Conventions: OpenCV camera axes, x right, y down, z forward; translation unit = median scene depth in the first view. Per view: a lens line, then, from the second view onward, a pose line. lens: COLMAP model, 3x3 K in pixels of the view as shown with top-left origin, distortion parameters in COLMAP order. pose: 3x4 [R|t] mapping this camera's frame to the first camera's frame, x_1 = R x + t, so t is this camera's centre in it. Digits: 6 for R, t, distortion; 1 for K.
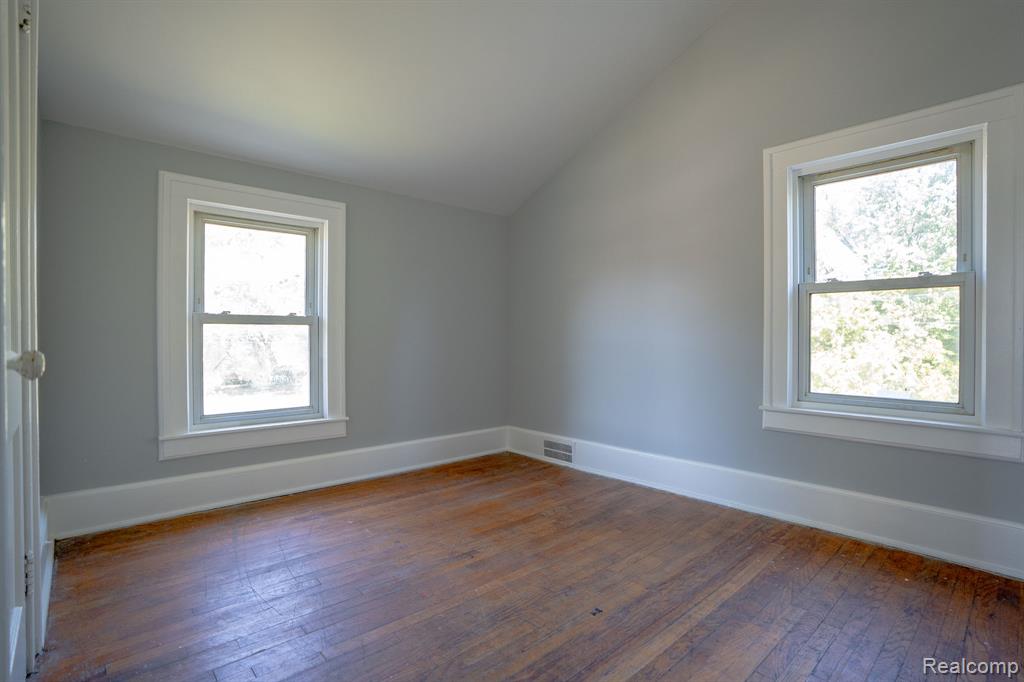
lens RADIAL K [[477.7, 0, 519.5], [0, 477.7, 340.8], [0, 0, 1]] dist [-0.023579, 0.002146]
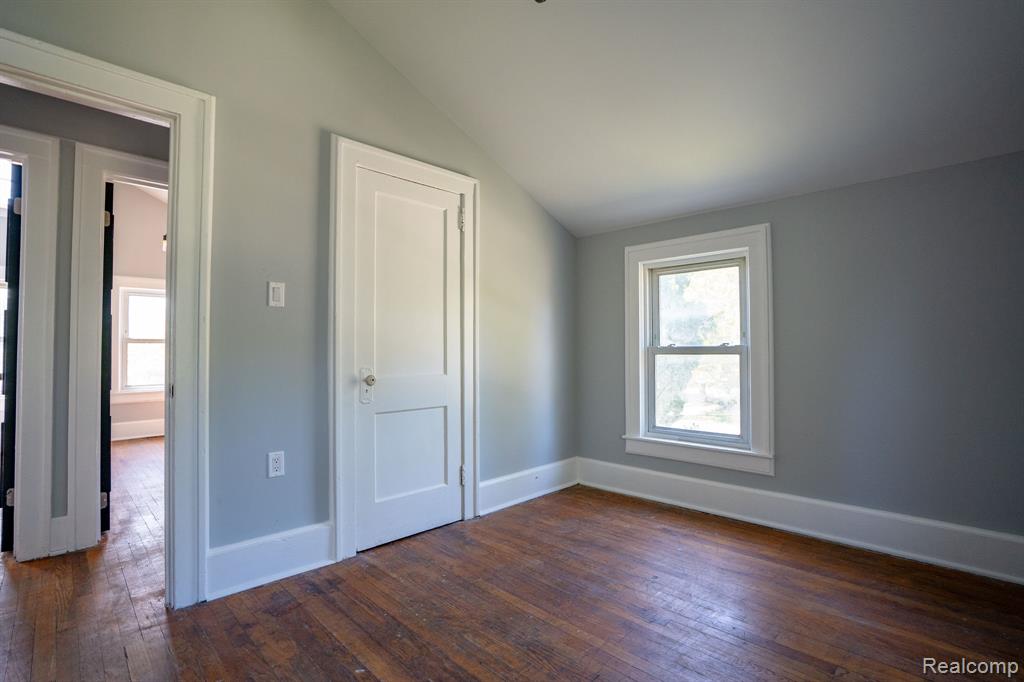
lens RADIAL K [[477.7, 0, 518.5], [0, 477.7, 344.1], [0, 0, 1]] dist [-0.023579, 0.002146]
pose [[0.086619, -0.019333, -0.996054, 0.530164], [-0.005038, 0.999790, -0.019844, -0.033965], [0.996229, 0.006737, 0.086504, 0.459257]]
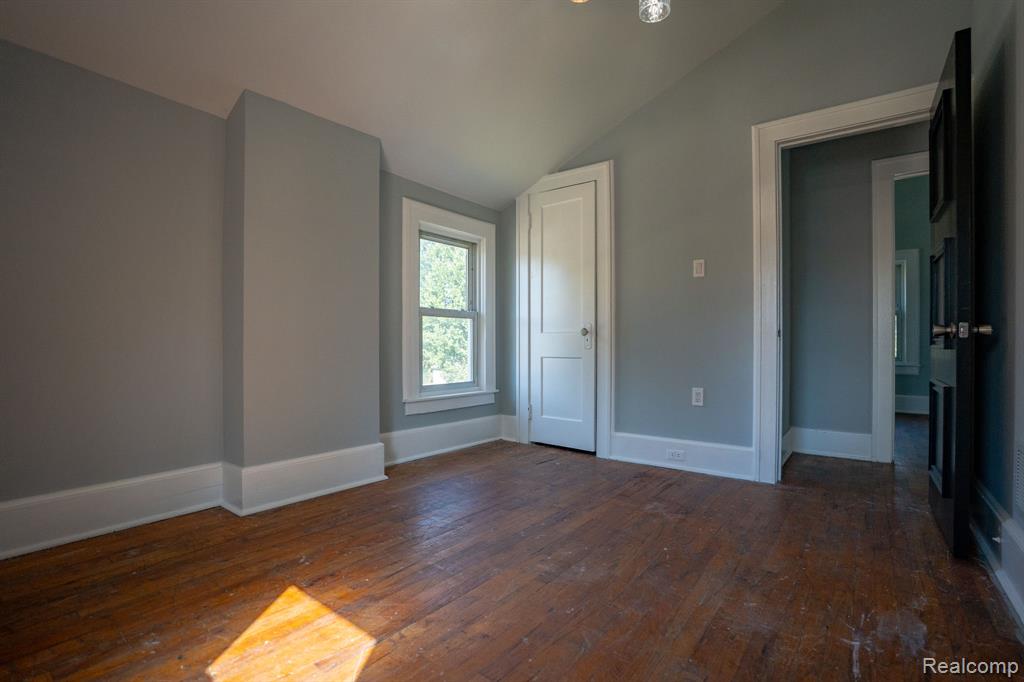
lens RADIAL K [[477.7, 0, 514.5], [0, 477.7, 347.1], [0, 0, 1]] dist [-0.023579, 0.002146]
pose [[0.981204, -0.006671, 0.192858, -0.592380], [0.006359, 0.999977, 0.002240, 0.043759], [-0.192868, -0.000972, 0.981224, -0.299343]]
